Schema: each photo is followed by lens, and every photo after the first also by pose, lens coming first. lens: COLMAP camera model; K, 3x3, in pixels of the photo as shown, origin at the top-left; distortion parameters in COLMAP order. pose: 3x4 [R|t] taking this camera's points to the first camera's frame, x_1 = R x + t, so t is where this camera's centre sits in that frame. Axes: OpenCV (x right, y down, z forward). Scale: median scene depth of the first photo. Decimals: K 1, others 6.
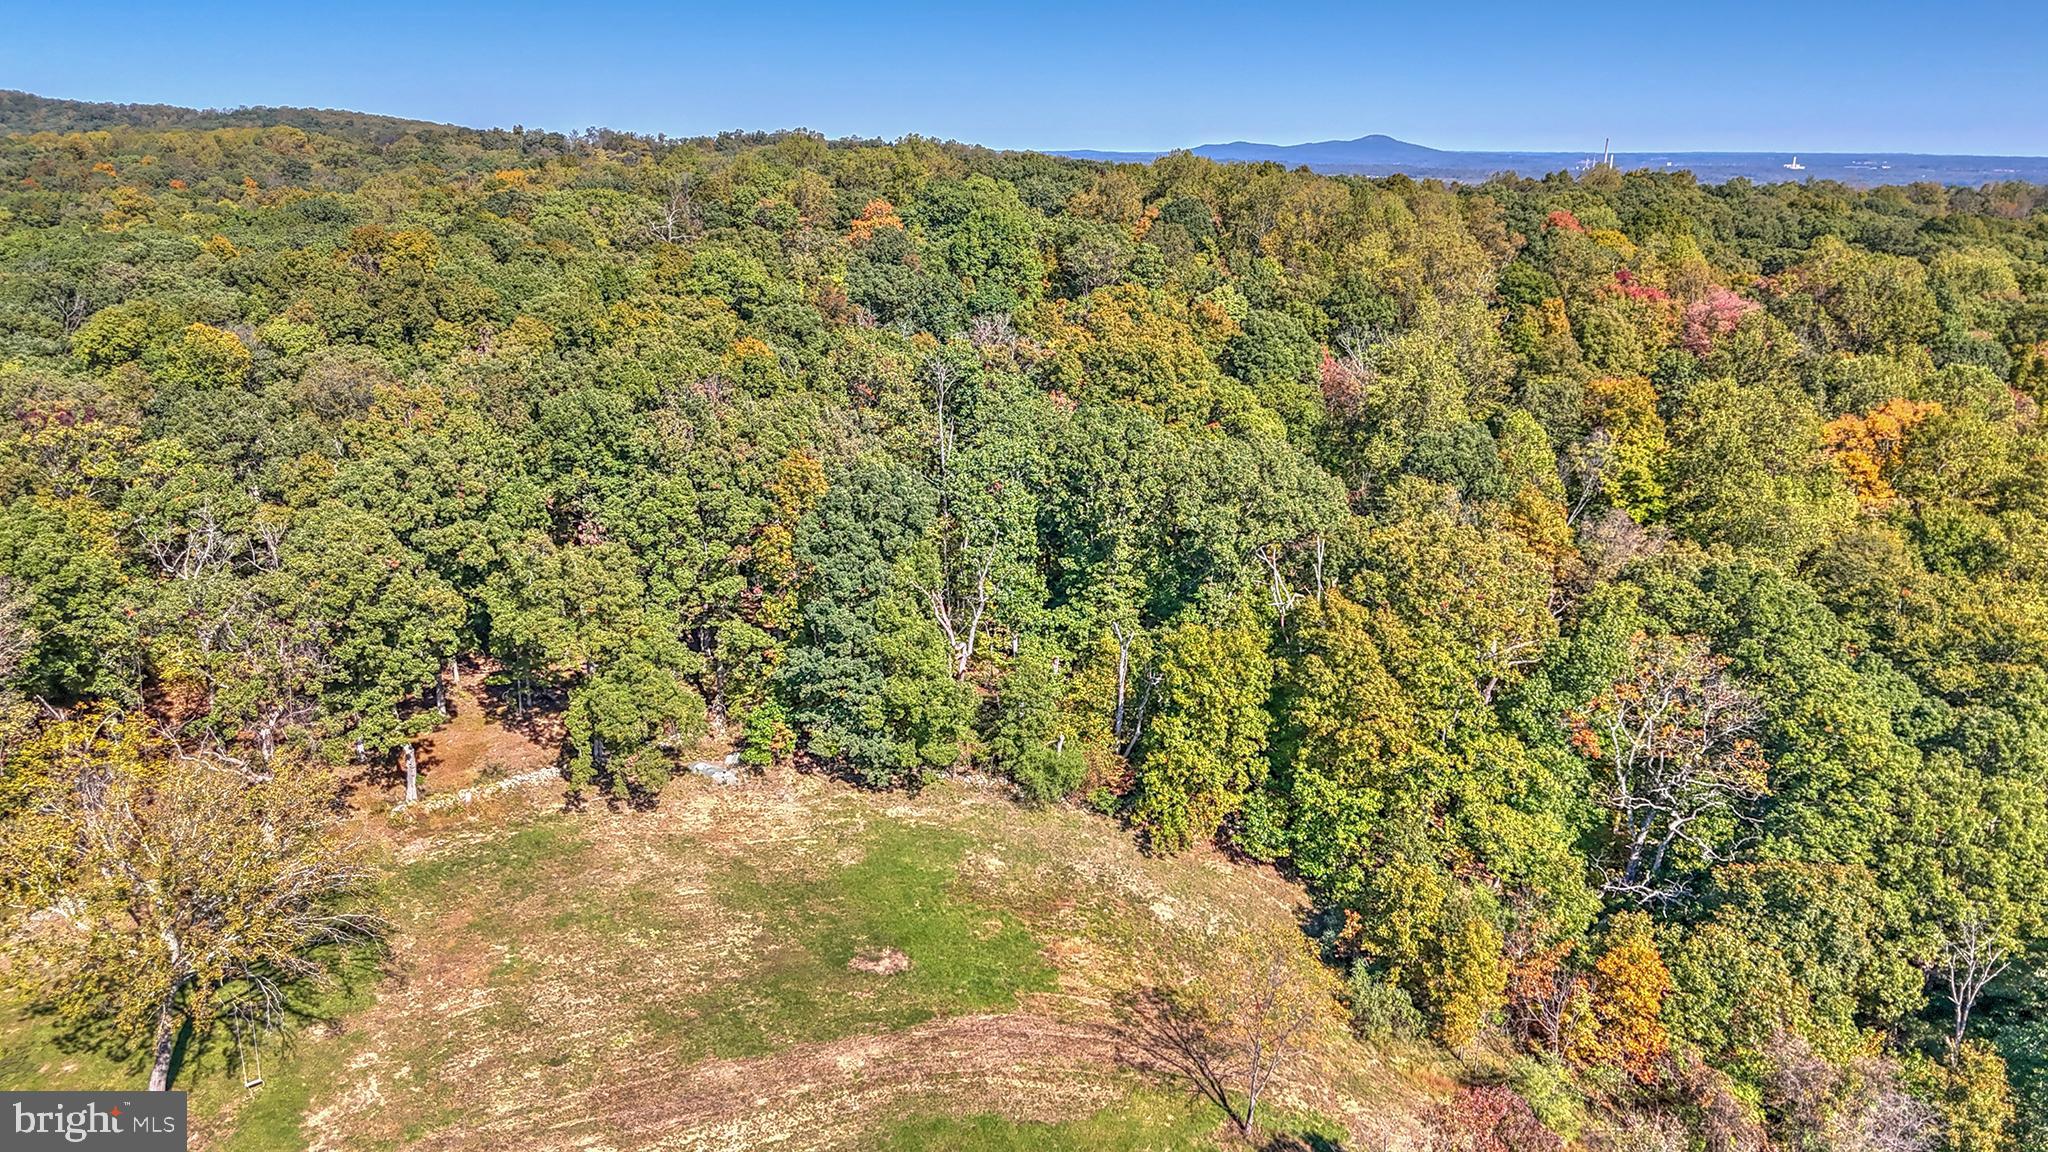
lens RADIAL K [[1487.2, 0, 1018.8], [0, 1487.2, 575.5], [0, 0, 1]] dist [0.073674, -0.071502]
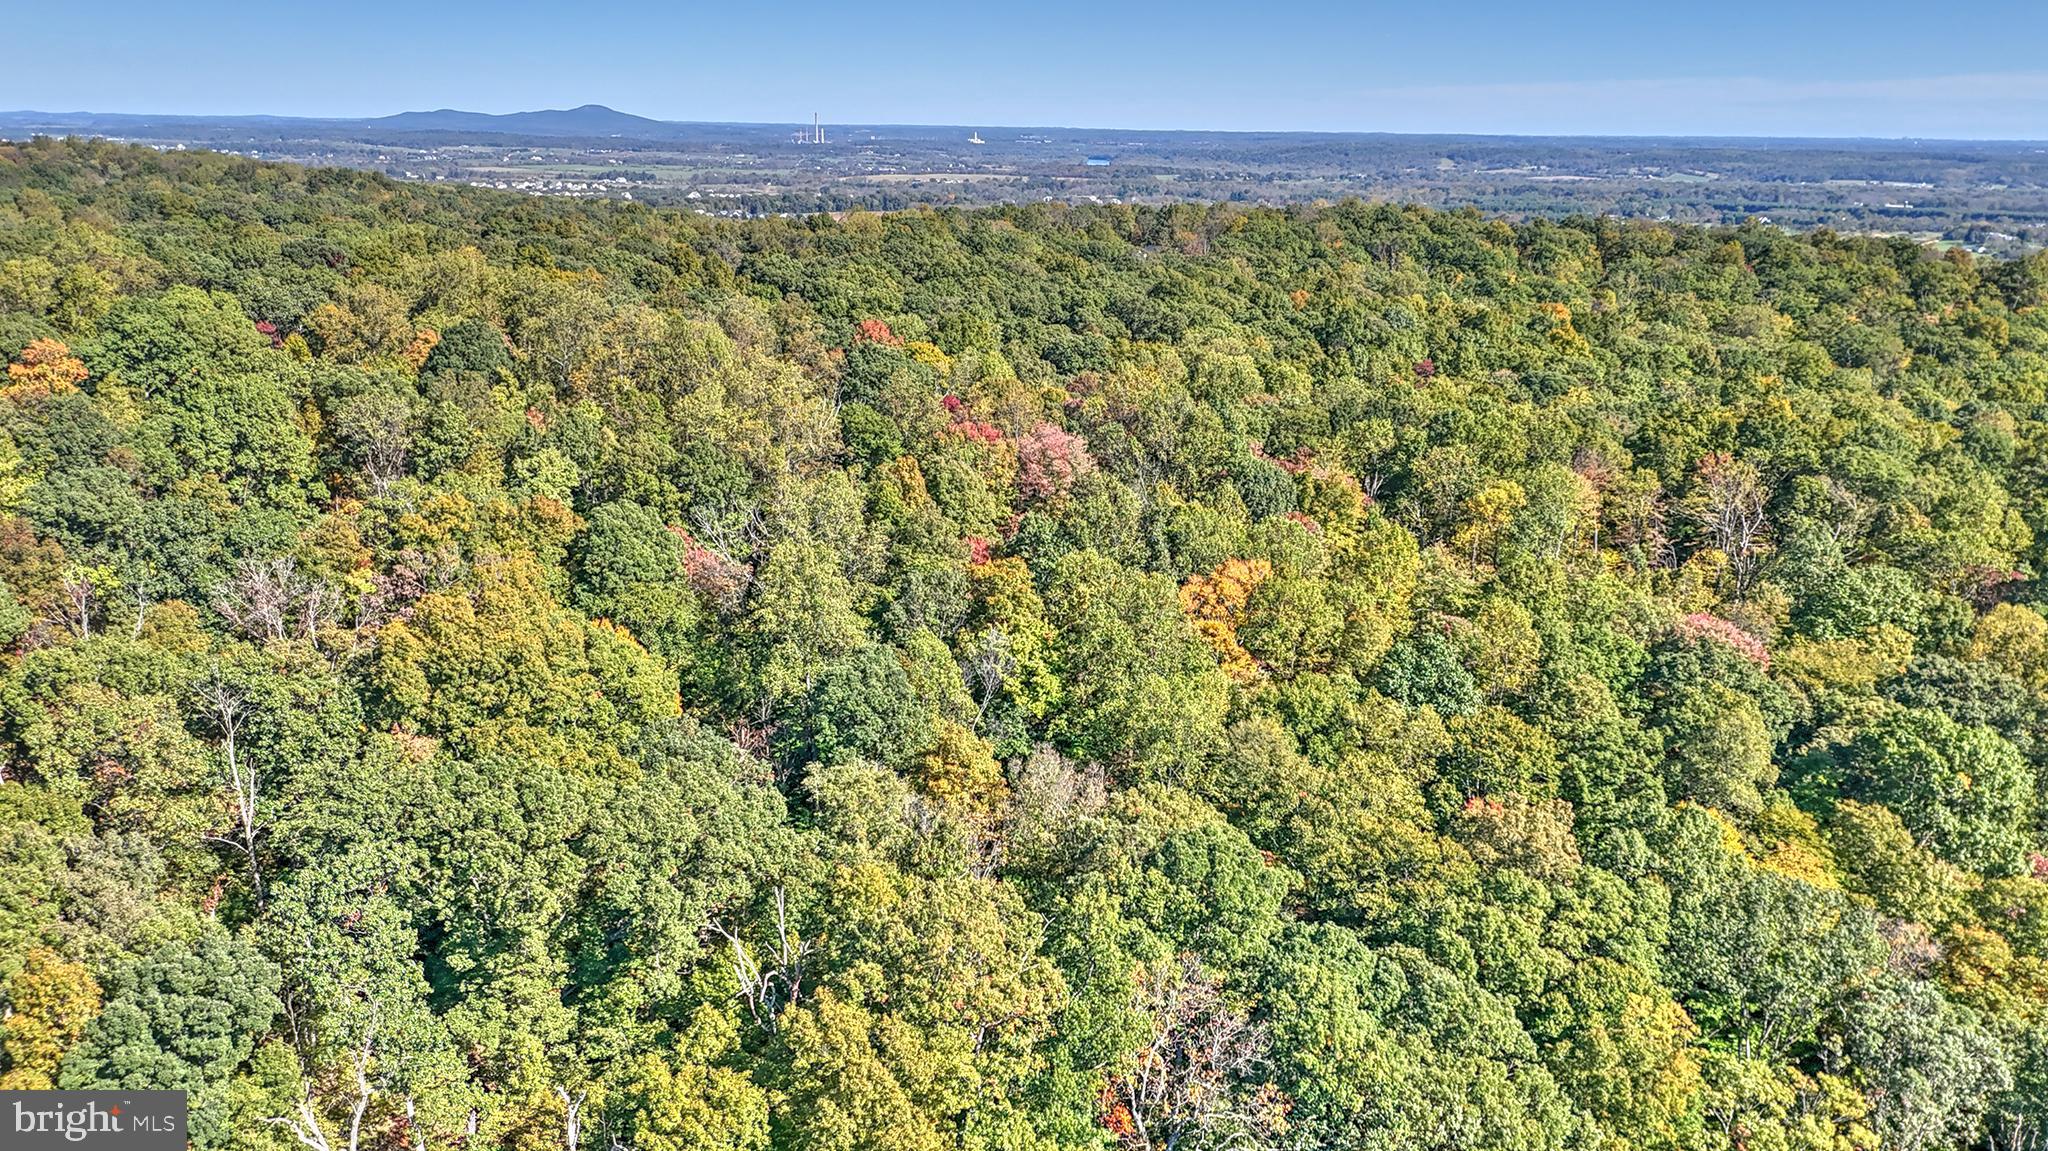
lens RADIAL K [[1487.2, 0, 1018.8], [0, 1487.2, 575.0], [0, 0, 1]] dist [0.073674, -0.071502]
pose [[0.882909, -0.136776, 0.449181, -0.028121], [0.127929, 0.990514, 0.050156, -0.168792], [-0.451781, 0.013180, 0.892032, 0.120249]]
